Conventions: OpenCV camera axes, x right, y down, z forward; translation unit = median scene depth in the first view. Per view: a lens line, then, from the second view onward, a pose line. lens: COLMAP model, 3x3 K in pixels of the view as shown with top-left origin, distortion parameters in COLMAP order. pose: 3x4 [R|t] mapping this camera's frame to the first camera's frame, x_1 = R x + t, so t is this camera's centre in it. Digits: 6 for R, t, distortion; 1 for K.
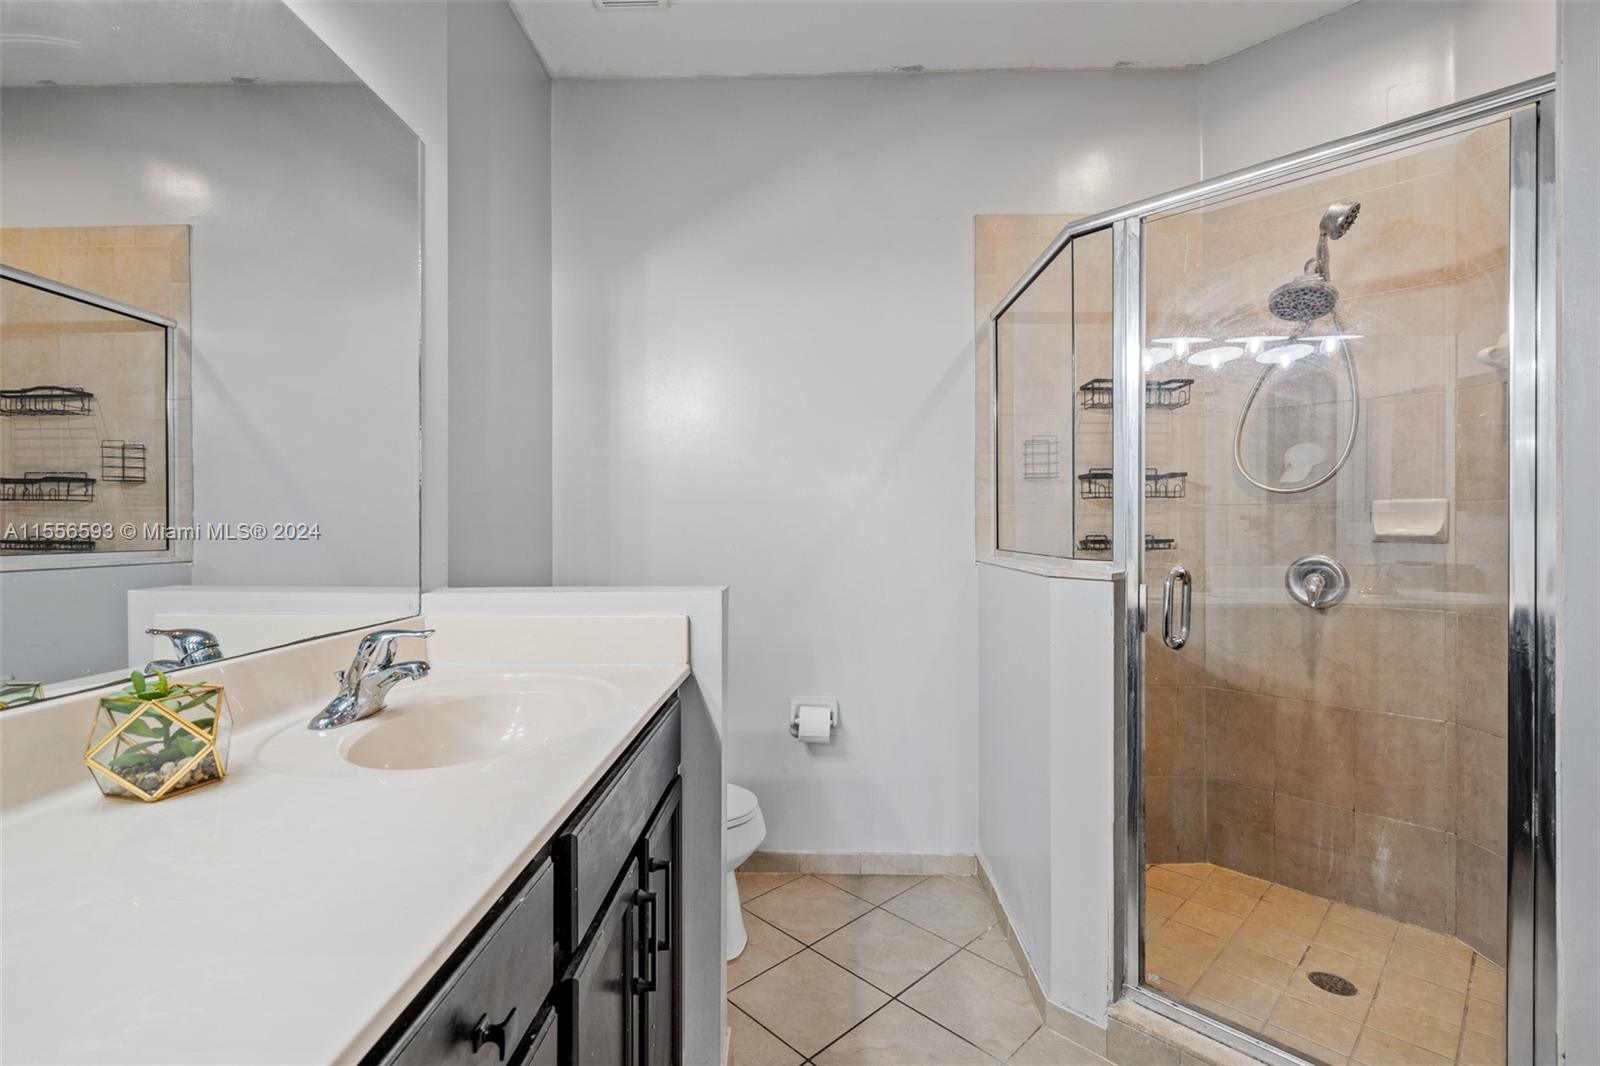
lens RADIAL K [[729.8, 0, 799.4], [0, 729.8, 527.1], [0, 0, 1]] dist [-0.000204, 0.000874]
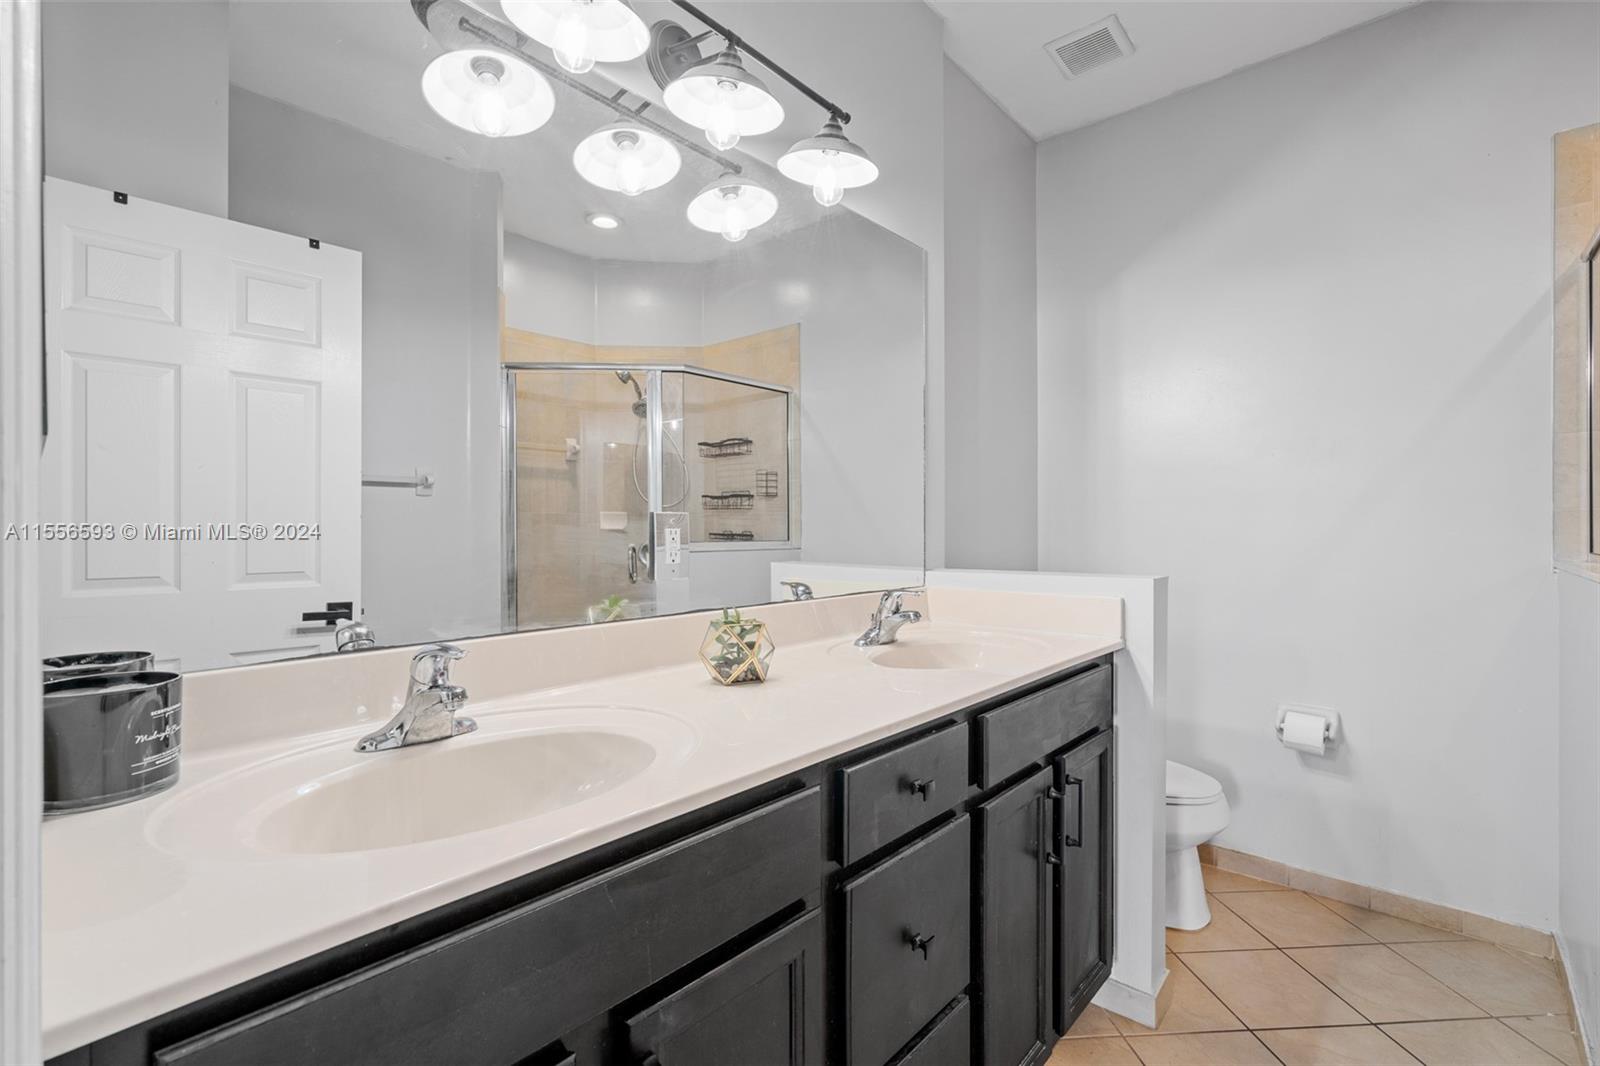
lens RADIAL K [[729.8, 0, 799.4], [0, 729.8, 527.1], [0, 0, 1]] dist [-0.000204, 0.000874]
pose [[0.767626, 0.000802, -0.640898, 0.130494], [-0.001429, 0.999999, -0.000461, 0.004808], [0.640897, 0.001269, 0.767626, -0.156233]]
